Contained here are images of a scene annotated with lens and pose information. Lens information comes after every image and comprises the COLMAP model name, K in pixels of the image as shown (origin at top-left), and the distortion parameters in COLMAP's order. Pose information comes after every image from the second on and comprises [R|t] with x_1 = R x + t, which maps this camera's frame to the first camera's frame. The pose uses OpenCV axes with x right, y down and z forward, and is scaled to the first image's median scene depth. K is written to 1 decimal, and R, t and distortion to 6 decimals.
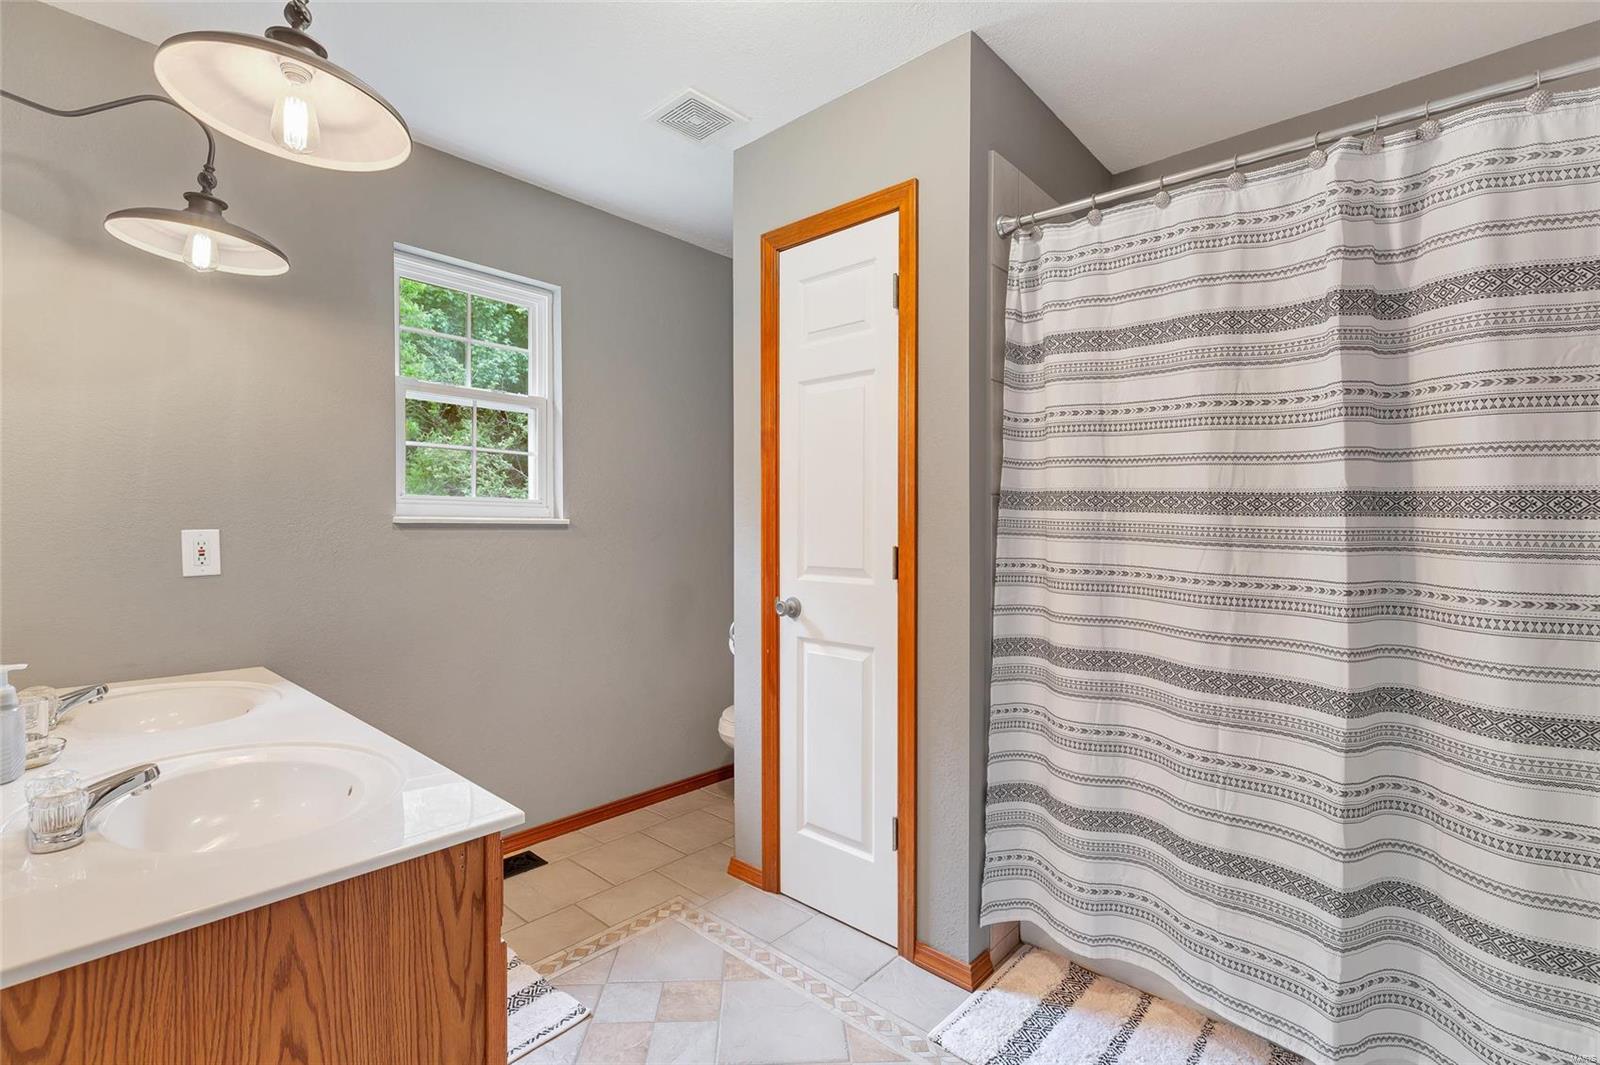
lens RADIAL K [[735.6, 0, 805.1], [0, 735.6, 534.6], [0, 0, 1]] dist [0.005658, 0.000964]
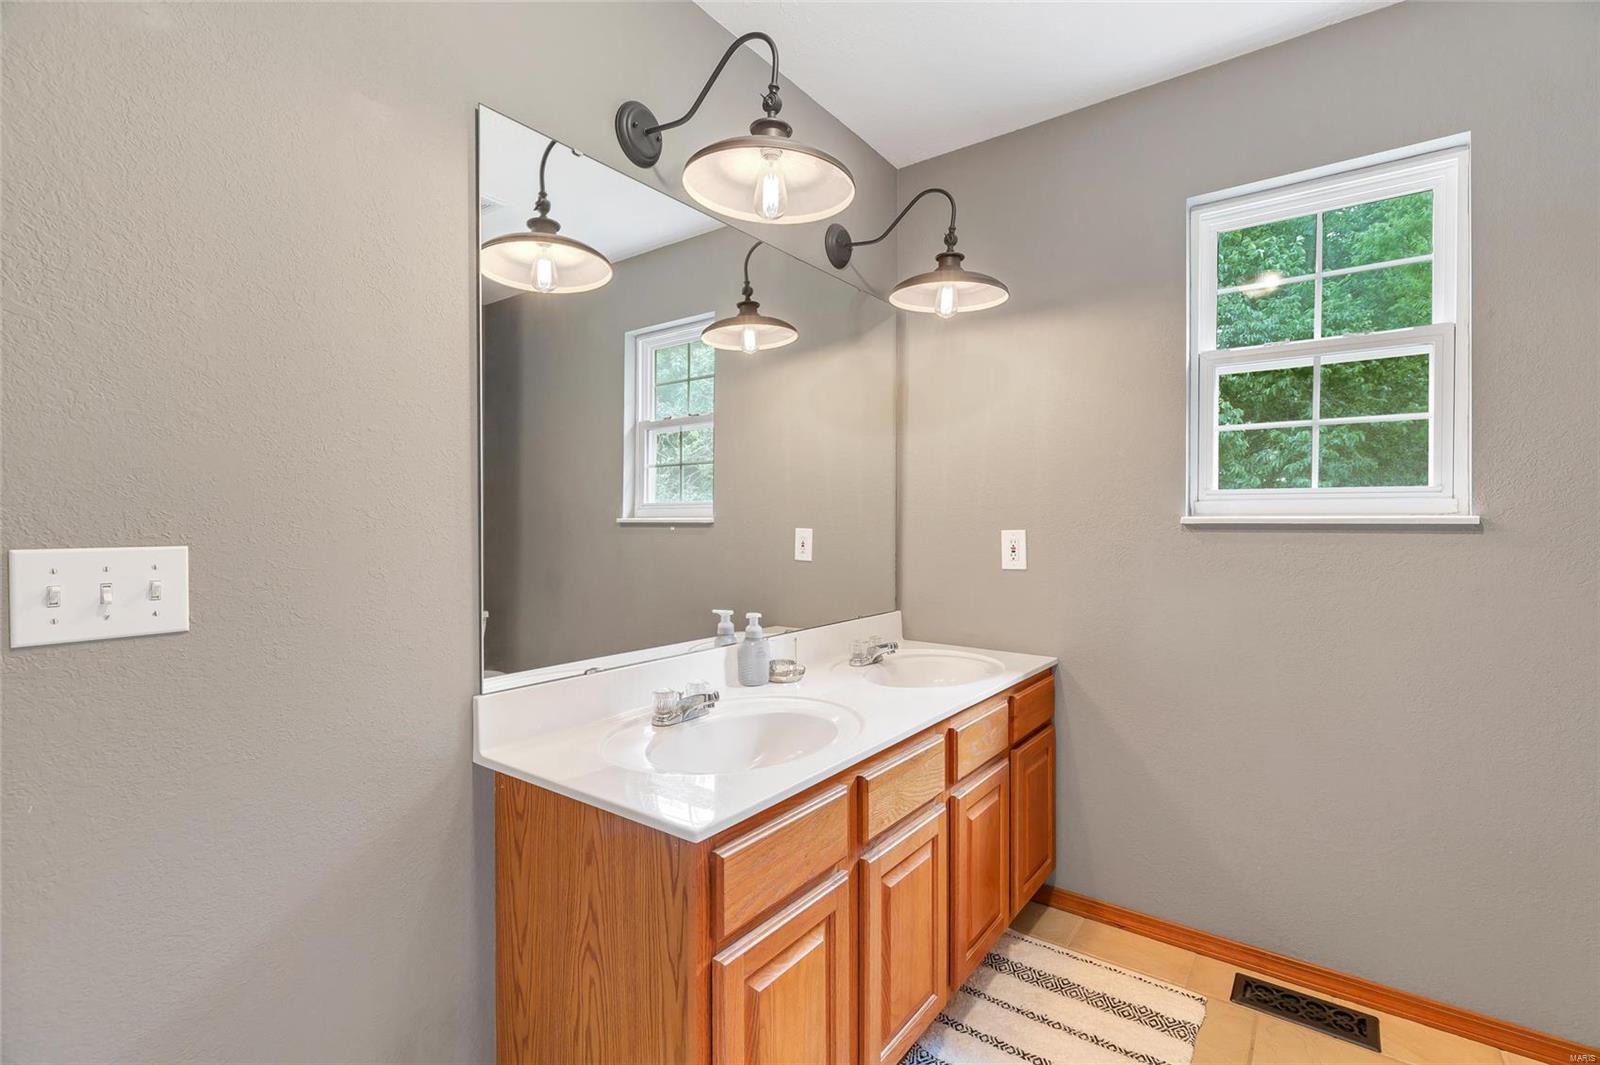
lens RADIAL K [[735.6, 0, 804.3], [0, 735.6, 528.2], [0, 0, 1]] dist [0.005658, 0.000964]
pose [[0.089367, 0.006971, -0.995974, 0.496539], [-0.009423, 0.999937, 0.006153, -0.022136], [0.995954, 0.008835, 0.089427, 0.895972]]
